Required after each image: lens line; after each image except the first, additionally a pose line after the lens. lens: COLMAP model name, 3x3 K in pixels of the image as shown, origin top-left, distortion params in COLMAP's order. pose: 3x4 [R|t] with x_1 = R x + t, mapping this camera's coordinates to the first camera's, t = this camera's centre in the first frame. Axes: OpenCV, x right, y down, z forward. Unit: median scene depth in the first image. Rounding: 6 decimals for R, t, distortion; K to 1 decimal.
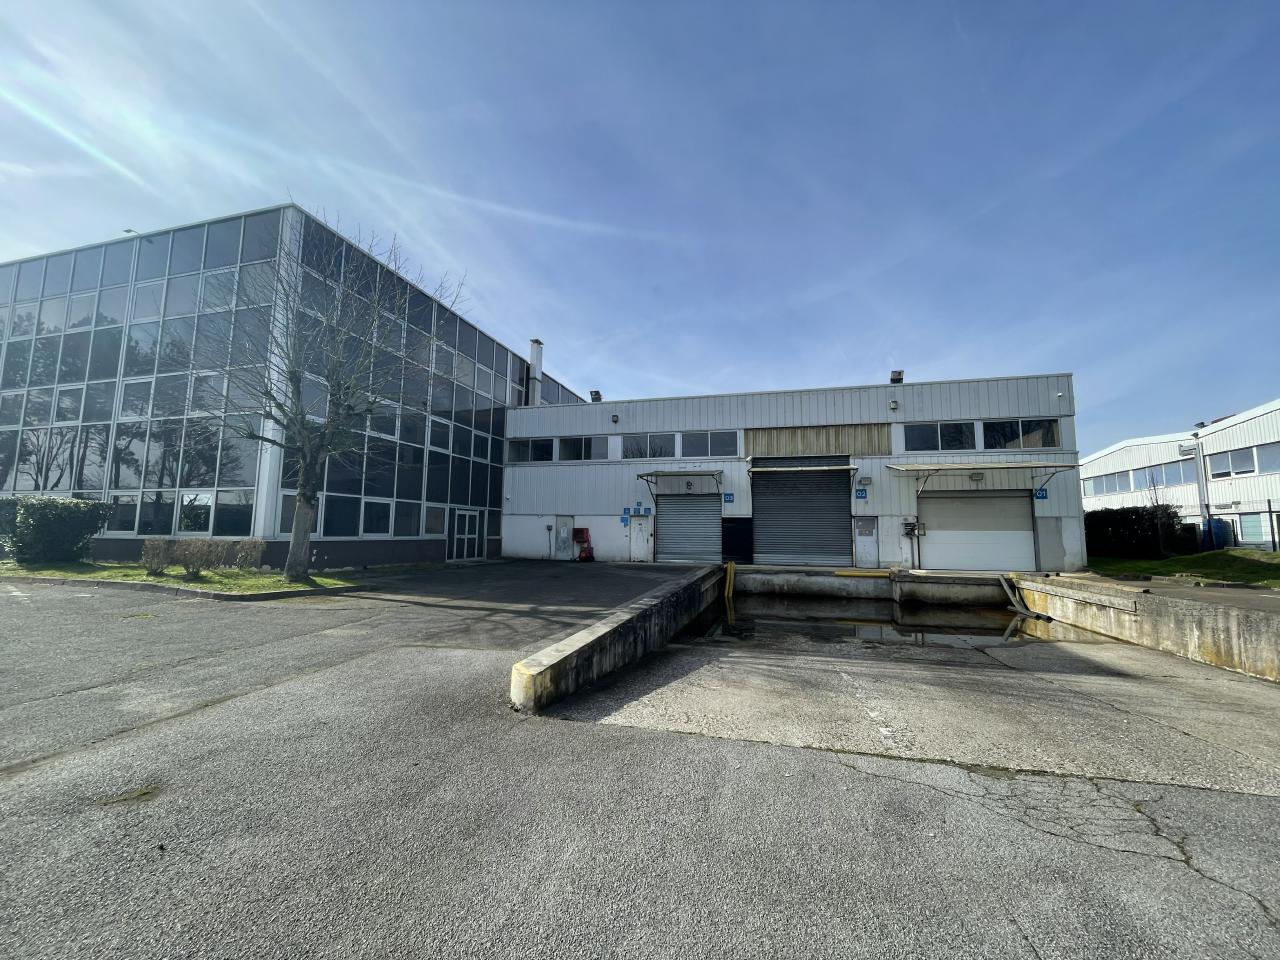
lens RADIAL K [[520.0, 0, 636.3], [0, 520.0, 482.5], [0, 0, 1]] dist [-0.003673, 0.000665]
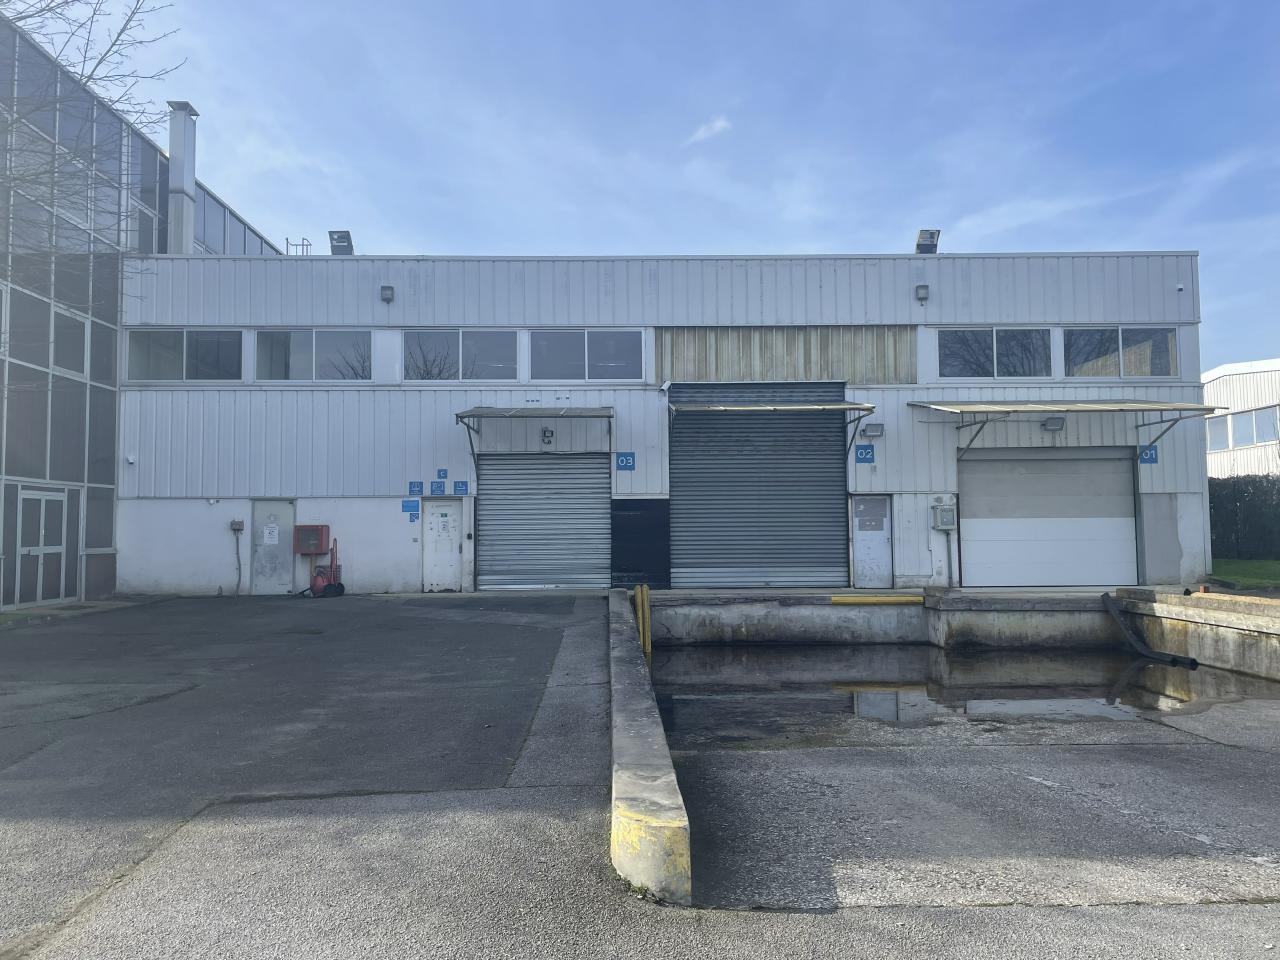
lens RADIAL K [[1045.2, 0, 637.8], [0, 1045.2, 470.9], [0, 0, 1]] dist [0.065374, -0.047809]
pose [[0.956625, -0.003270, 0.291305, -0.116411], [-0.008943, 0.999136, 0.040585, -0.002771], [-0.291186, -0.041429, 0.955769, 0.012960]]
